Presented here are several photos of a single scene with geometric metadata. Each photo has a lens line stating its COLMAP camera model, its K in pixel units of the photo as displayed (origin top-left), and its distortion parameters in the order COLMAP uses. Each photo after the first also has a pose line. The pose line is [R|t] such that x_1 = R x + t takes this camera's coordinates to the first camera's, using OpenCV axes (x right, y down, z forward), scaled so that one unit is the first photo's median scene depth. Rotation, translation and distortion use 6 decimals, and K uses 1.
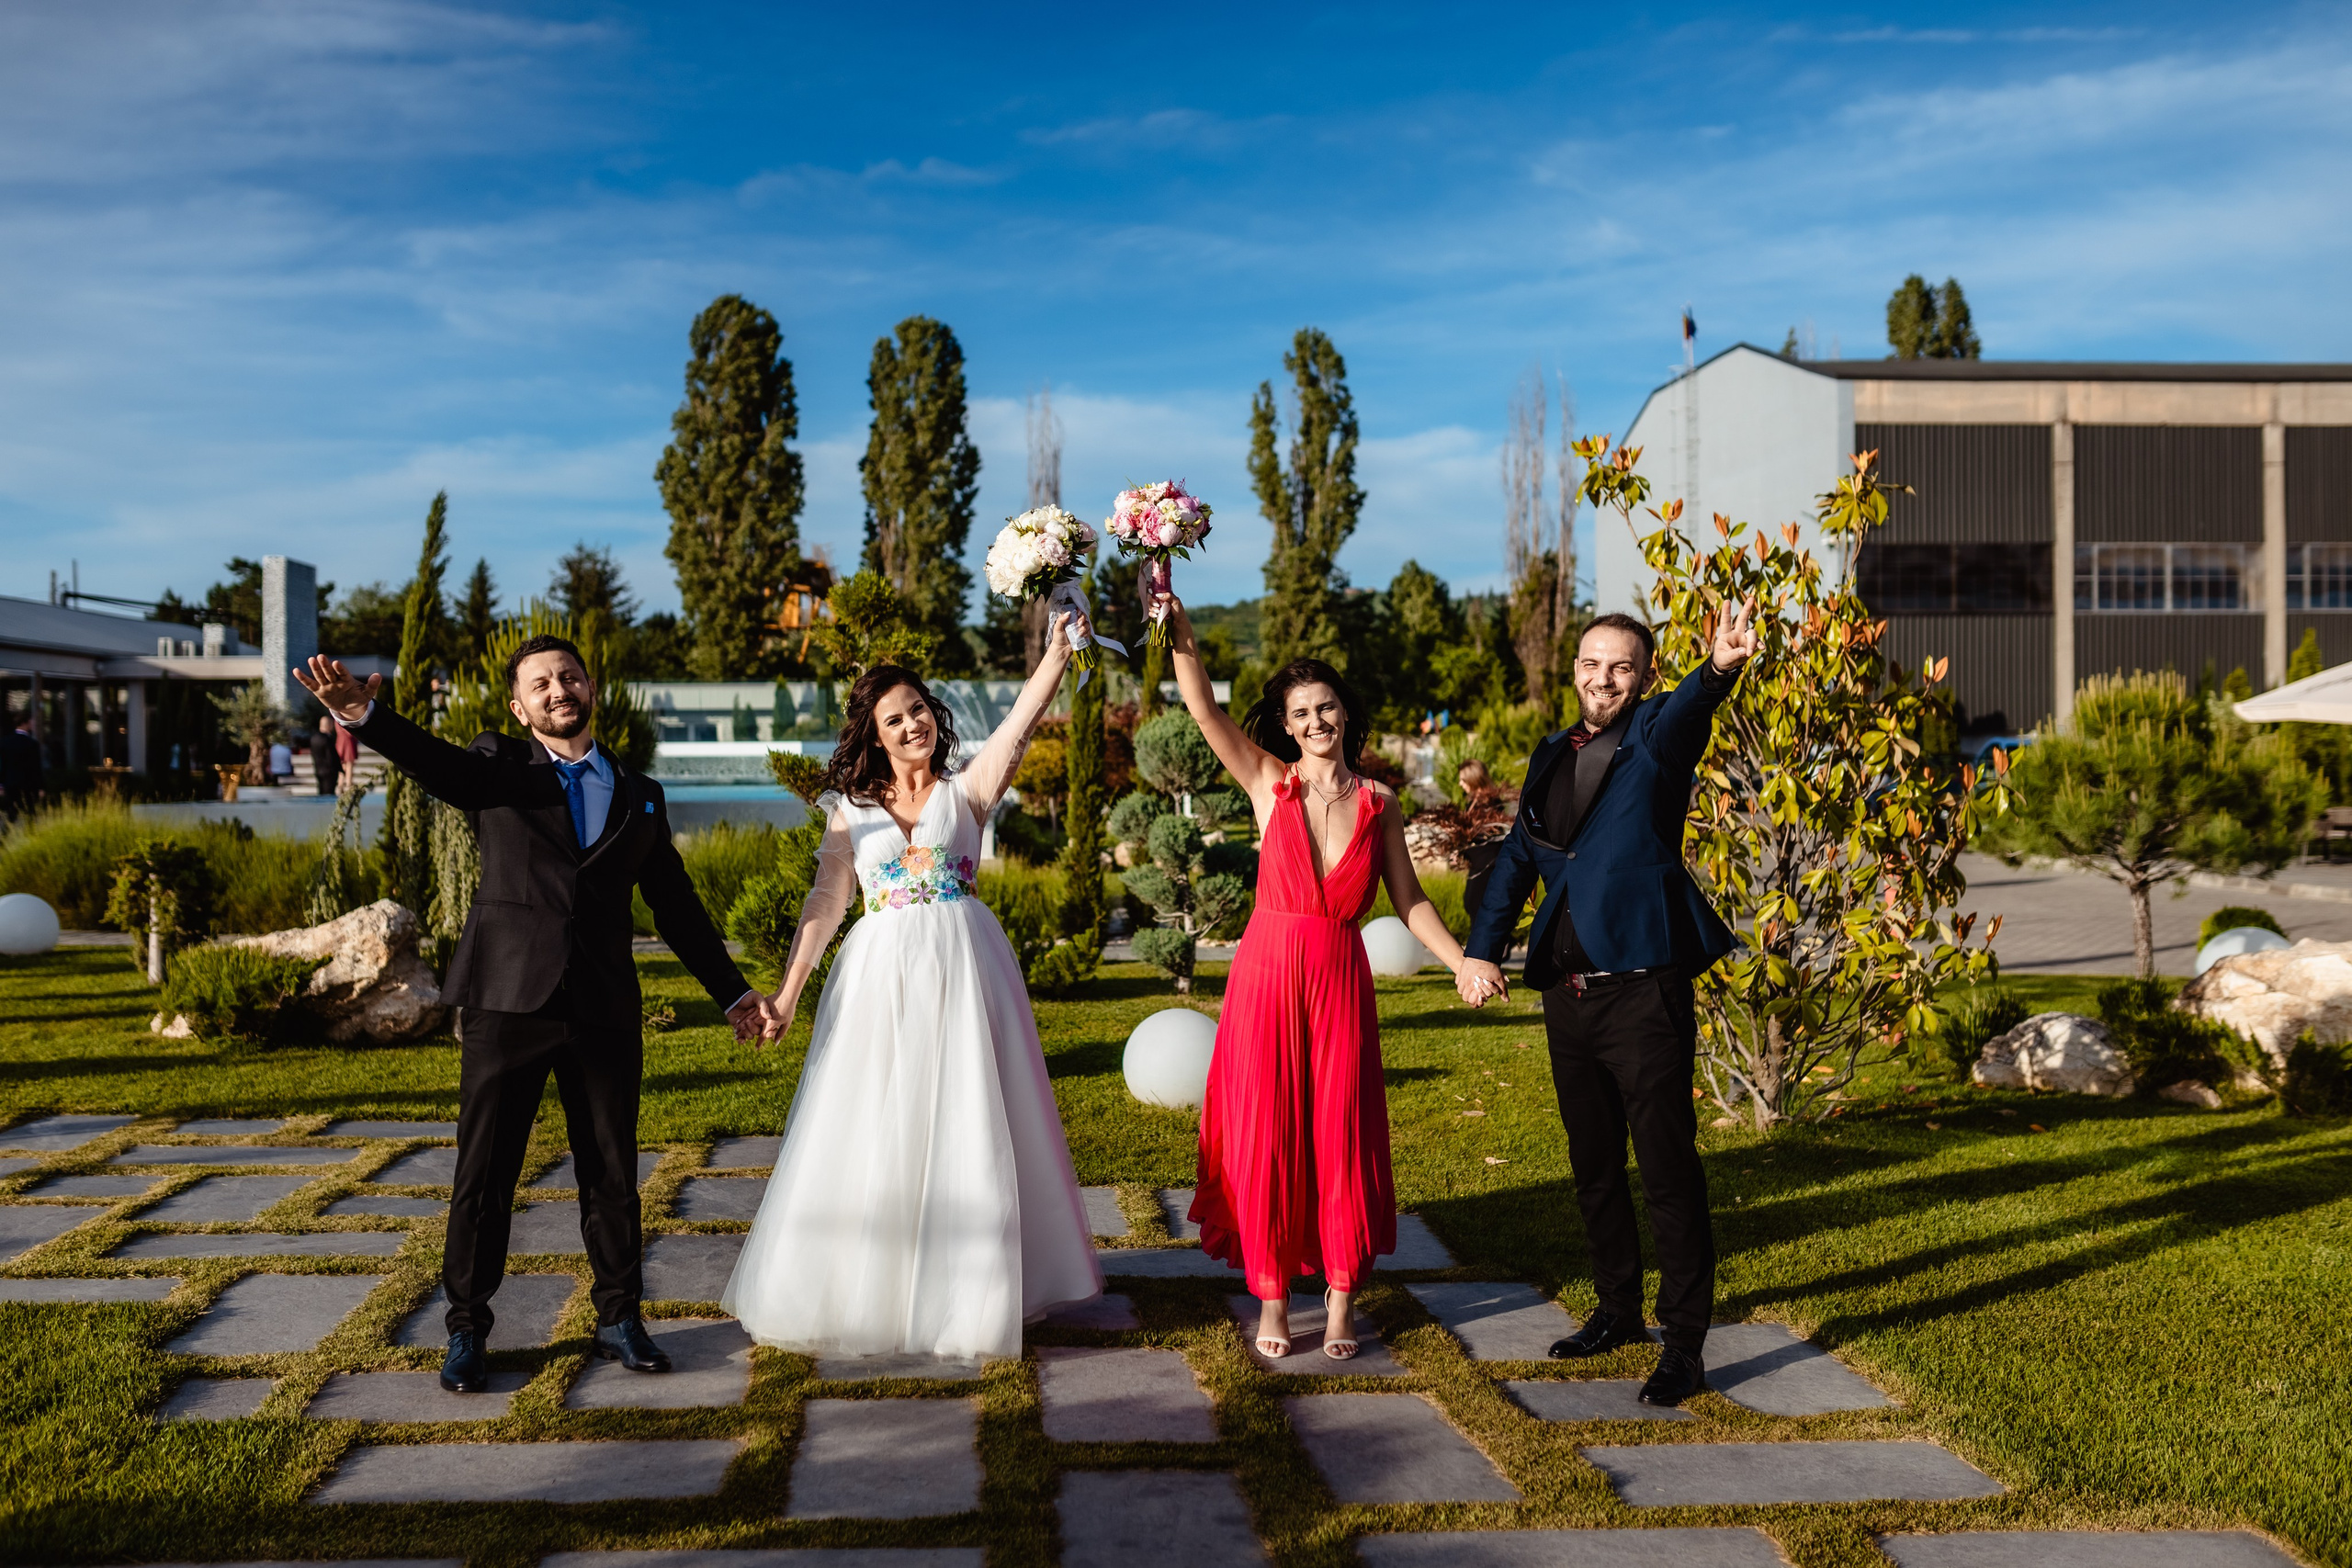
lens RADIAL K [[2237.1, 0, 1176.0], [0, 2237.1, 784.0], [0, 0, 1]] dist [-0.003918, 0.004320]
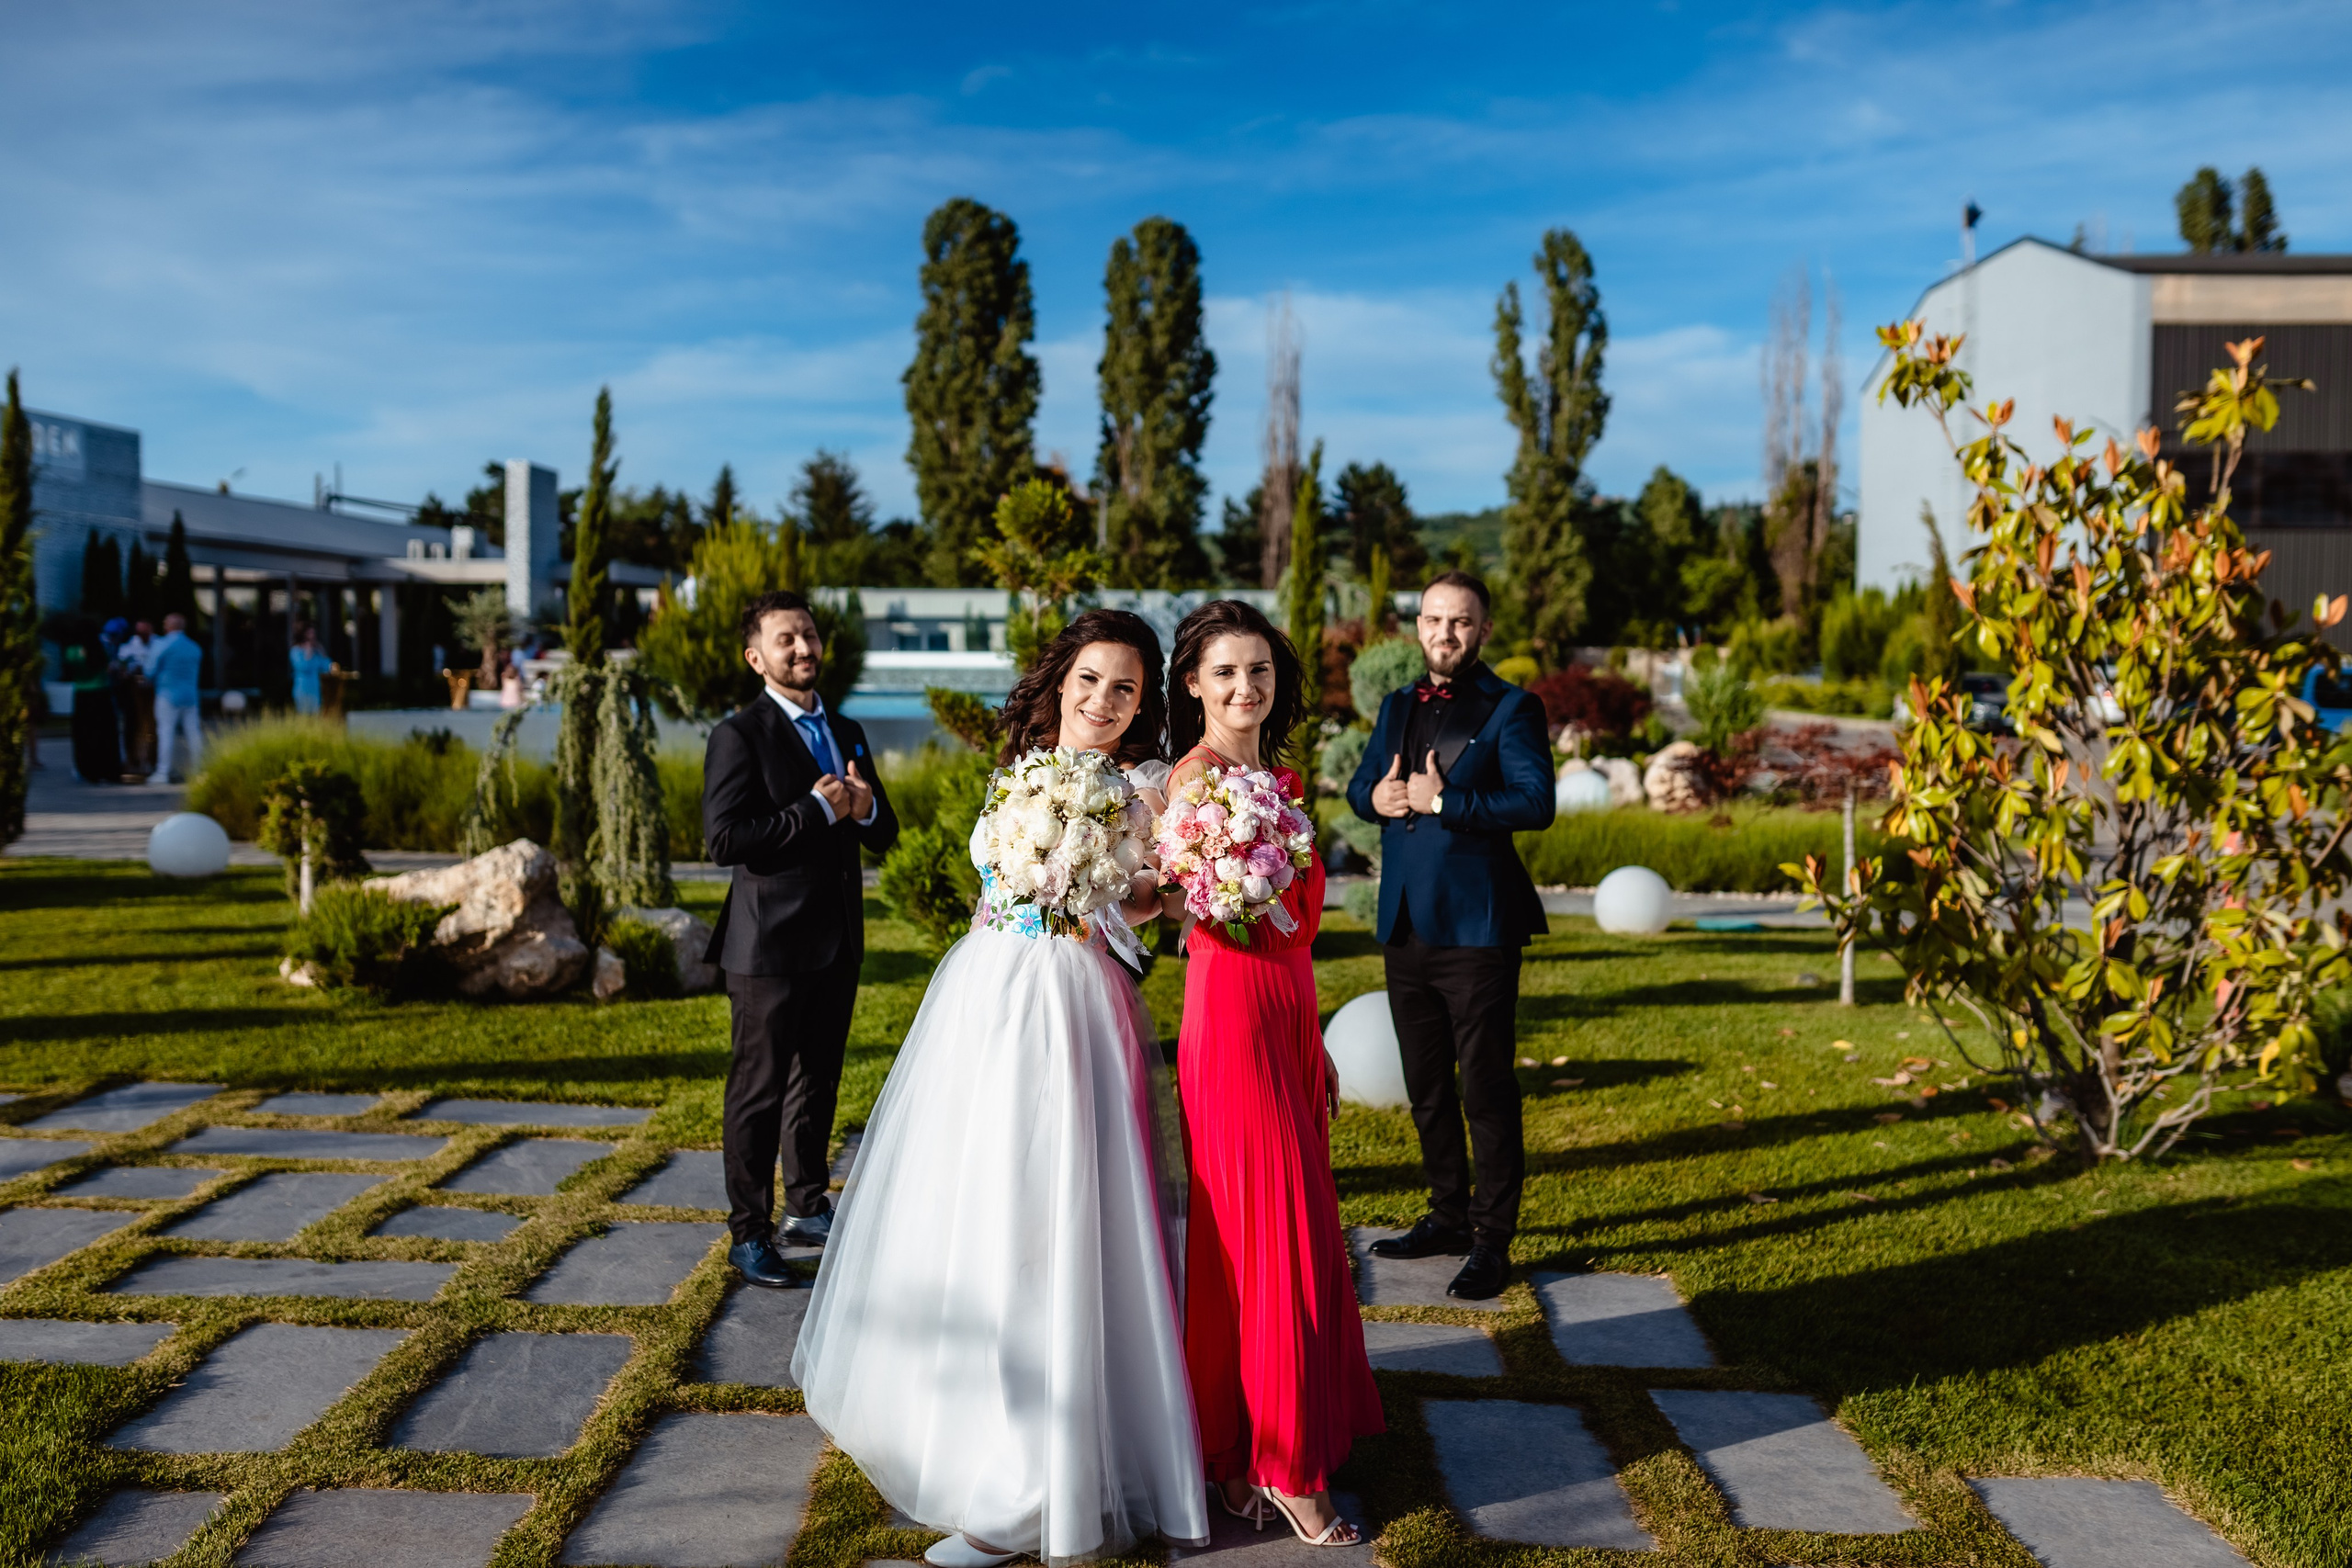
lens RADIAL K [[2237.1, 0, 1176.0], [0, 2237.1, 784.0], [0, 0, 1]] dist [-0.003918, 0.004320]
pose [[0.994229, 0.018078, -0.105744, 0.003500], [-0.013696, 0.999023, 0.042021, -0.005263], [0.106400, -0.040330, 0.993505, 0.046775]]
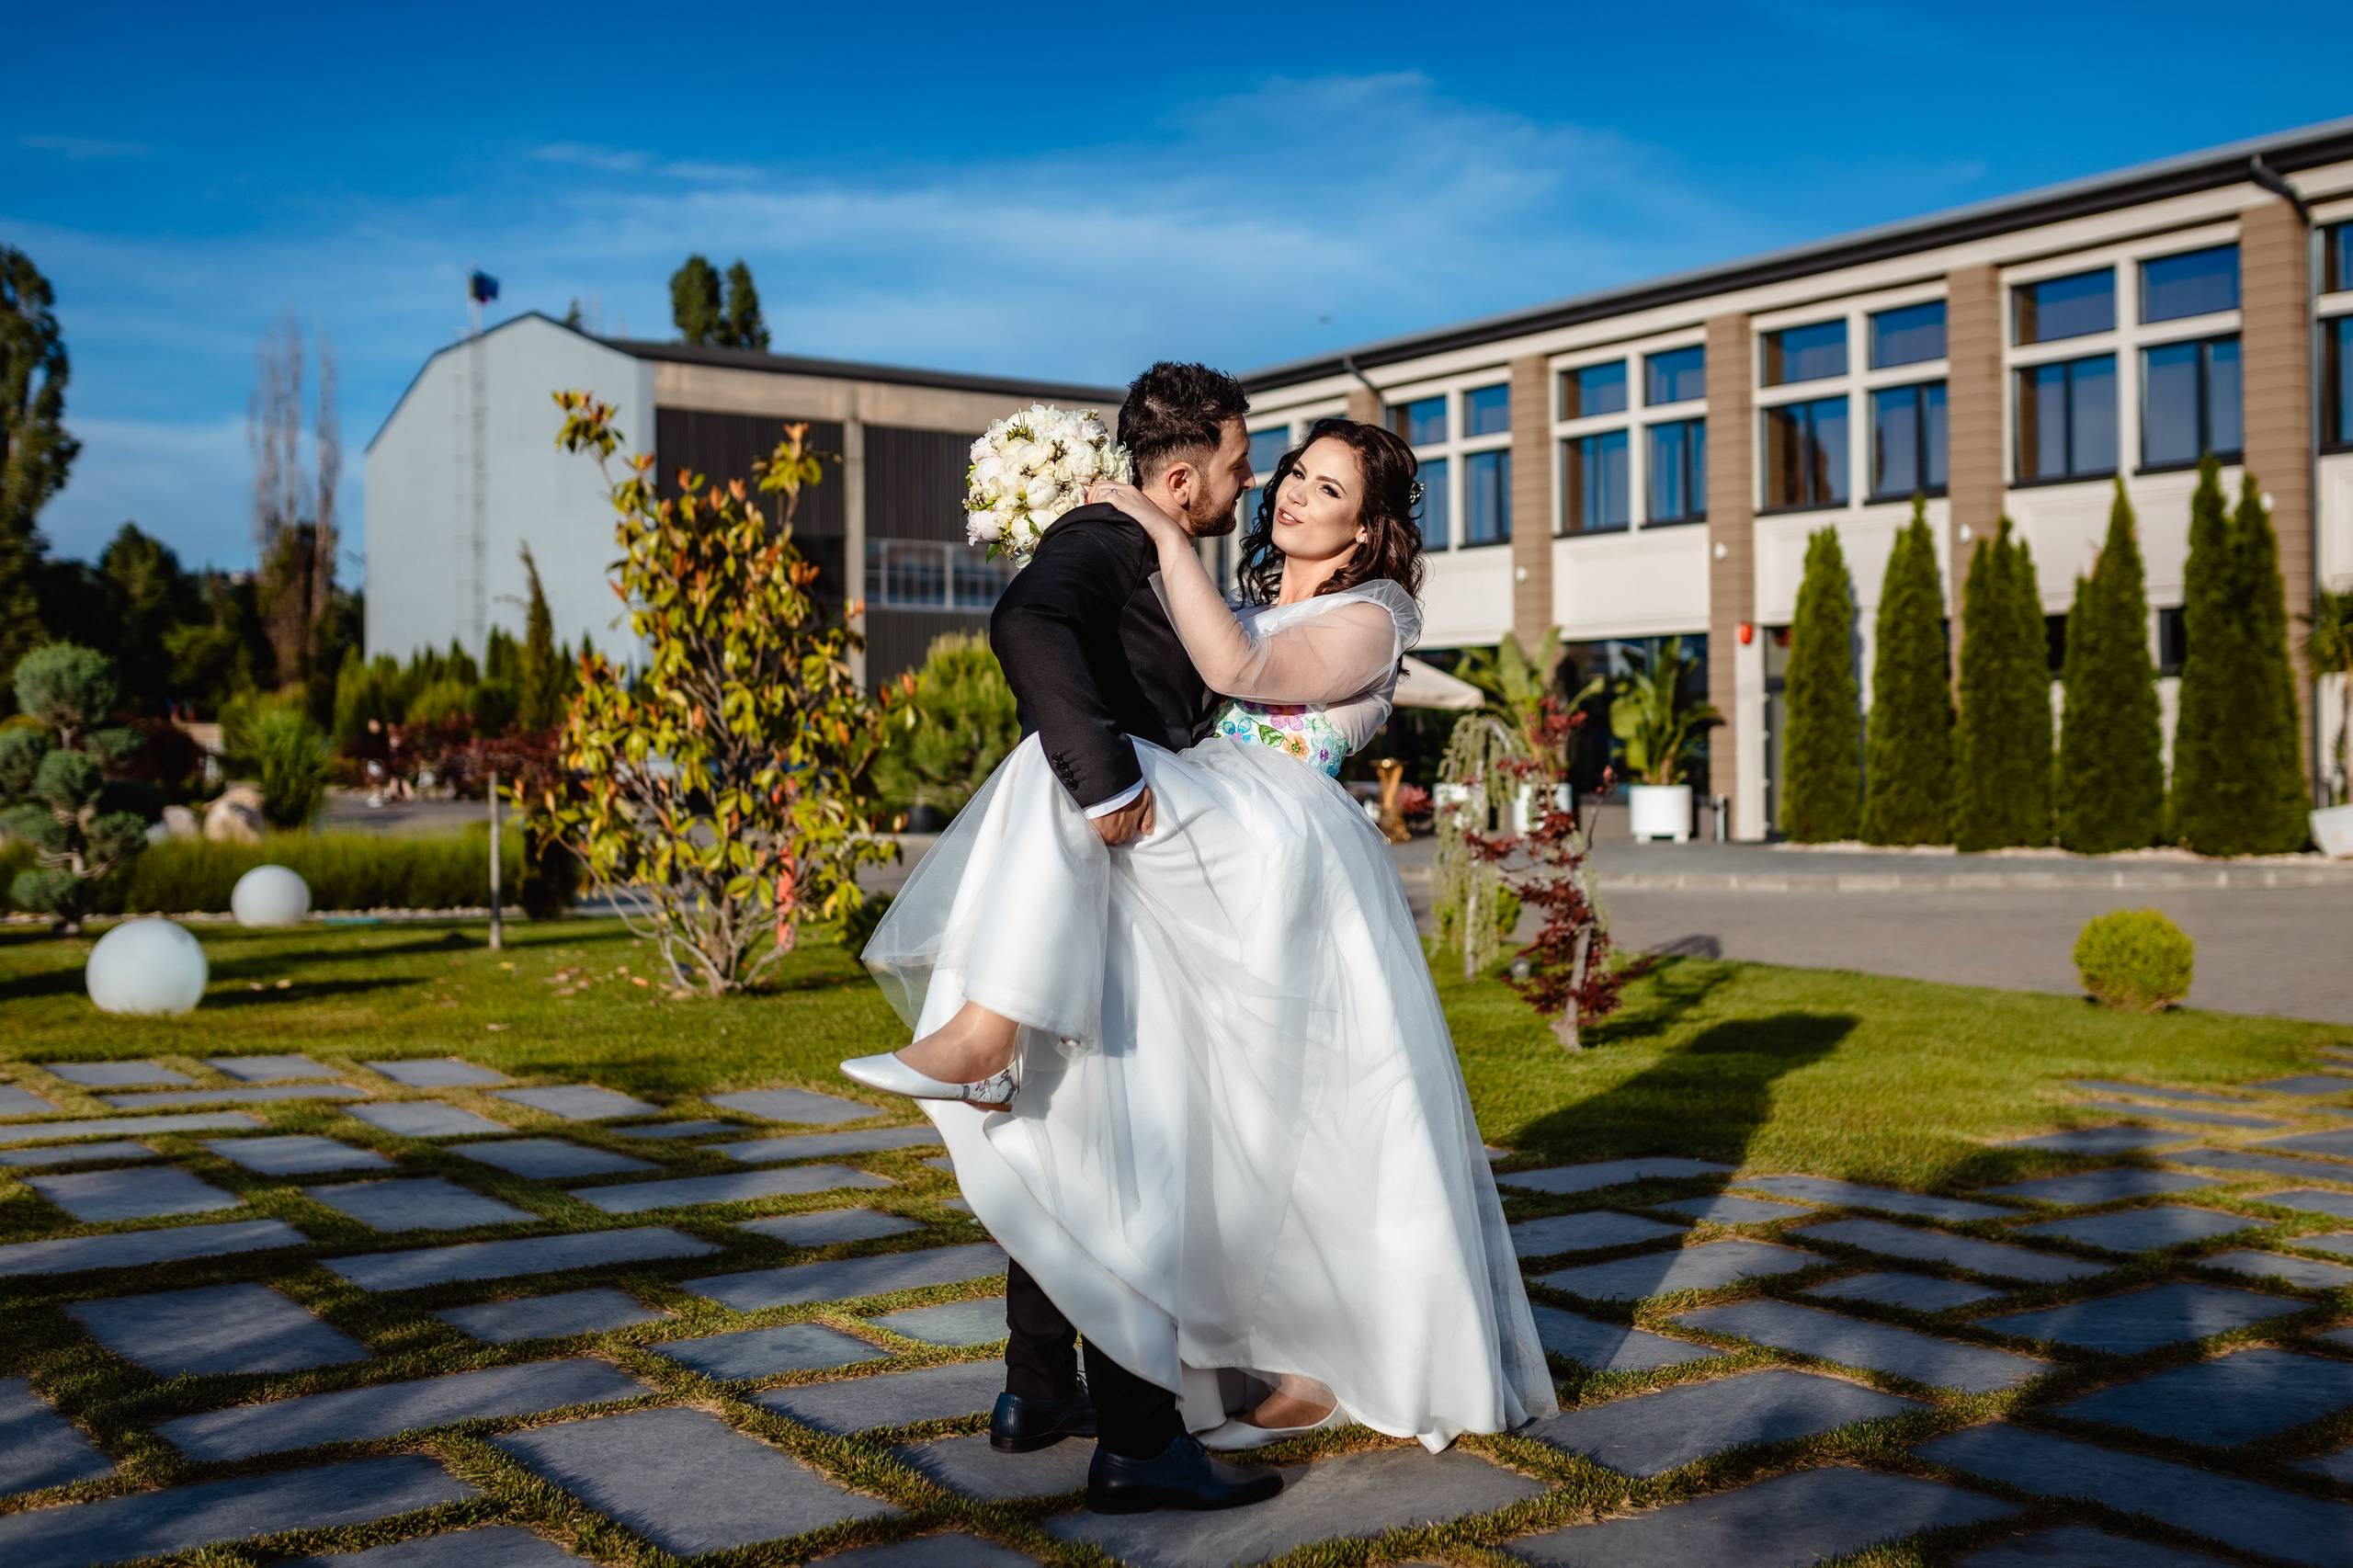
lens RADIAL K [[2447.3, 0, 1176.5], [0, 2447.3, 784.0], [0, 0, 1]] dist [0.012350, -0.003467]
pose [[0.868060, 0.001430, 0.496458, -0.051984], [0.000651, 0.999992, -0.004020, 0.015333], [-0.496459, 0.003813, 0.868052, -0.073031]]
